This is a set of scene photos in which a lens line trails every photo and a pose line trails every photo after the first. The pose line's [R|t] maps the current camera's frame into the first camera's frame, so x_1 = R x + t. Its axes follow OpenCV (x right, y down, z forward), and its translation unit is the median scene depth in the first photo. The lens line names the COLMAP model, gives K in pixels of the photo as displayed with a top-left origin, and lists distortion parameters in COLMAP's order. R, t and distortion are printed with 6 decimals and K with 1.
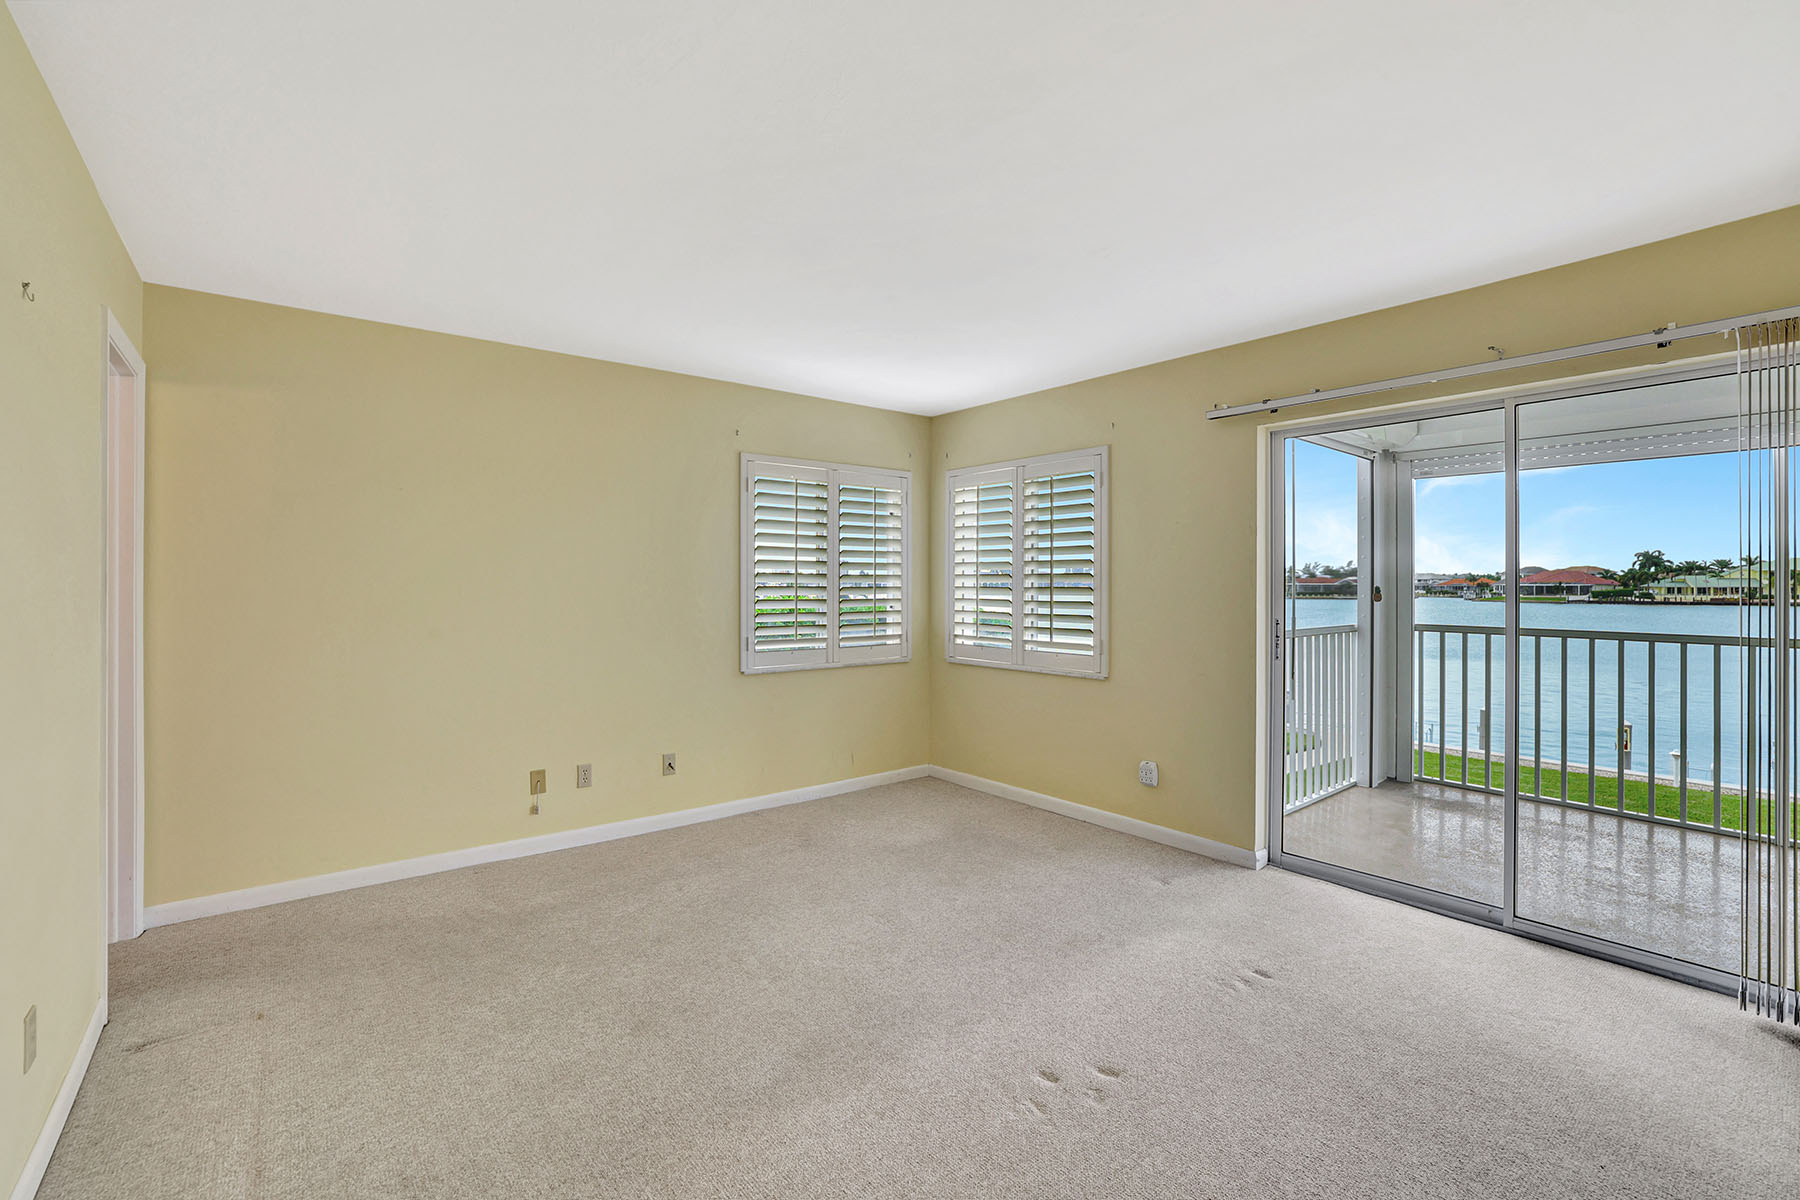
lens RADIAL K [[775.1, 0, 883.8], [0, 775.1, 594.9], [0, 0, 1]] dist [-0.000625, -0.000190]
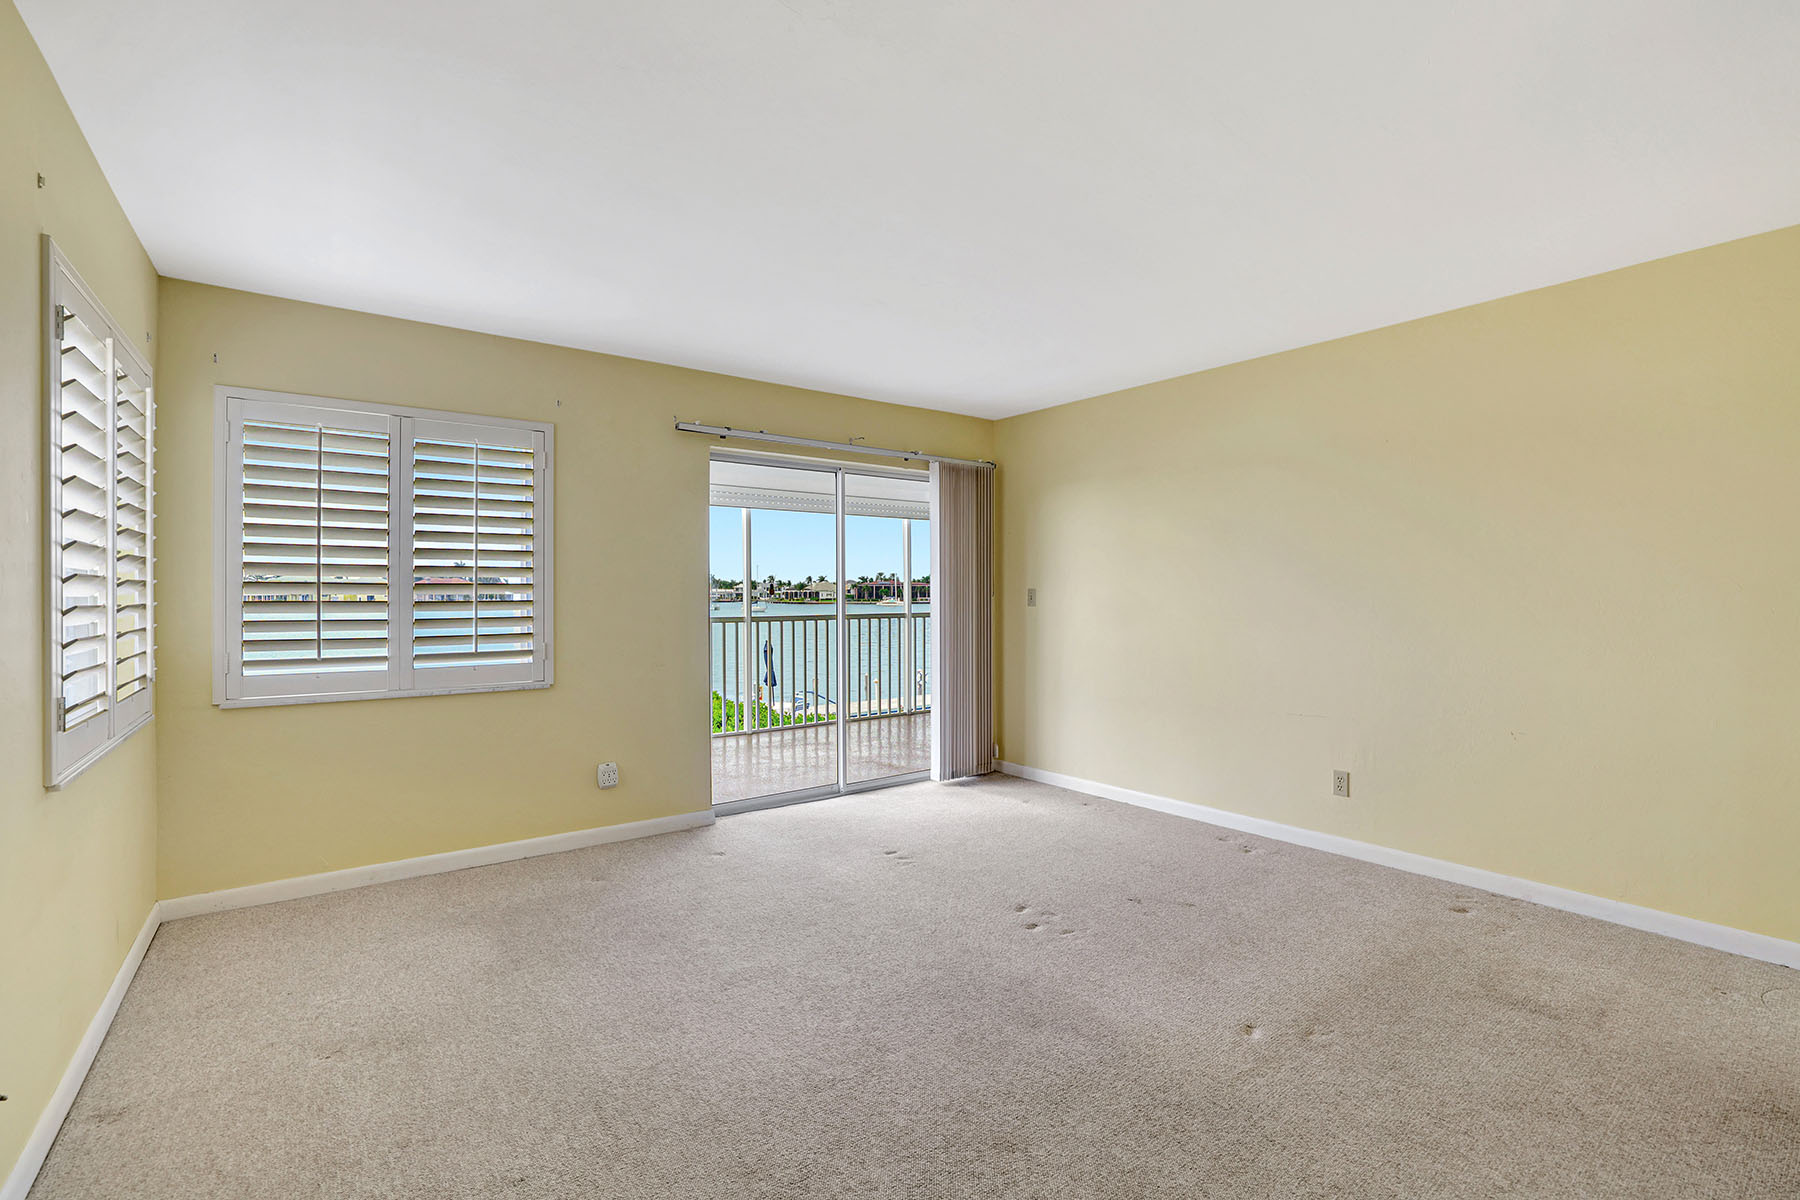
lens RADIAL K [[775.1, 0, 883.8], [0, 775.1, 594.9], [0, 0, 1]] dist [-0.000625, -0.000190]
pose [[0.021768, 0.006470, 0.999742, -0.535710], [-0.005019, 0.999967, -0.006362, 0.006182], [-0.999750, -0.004879, 0.021800, 0.539155]]
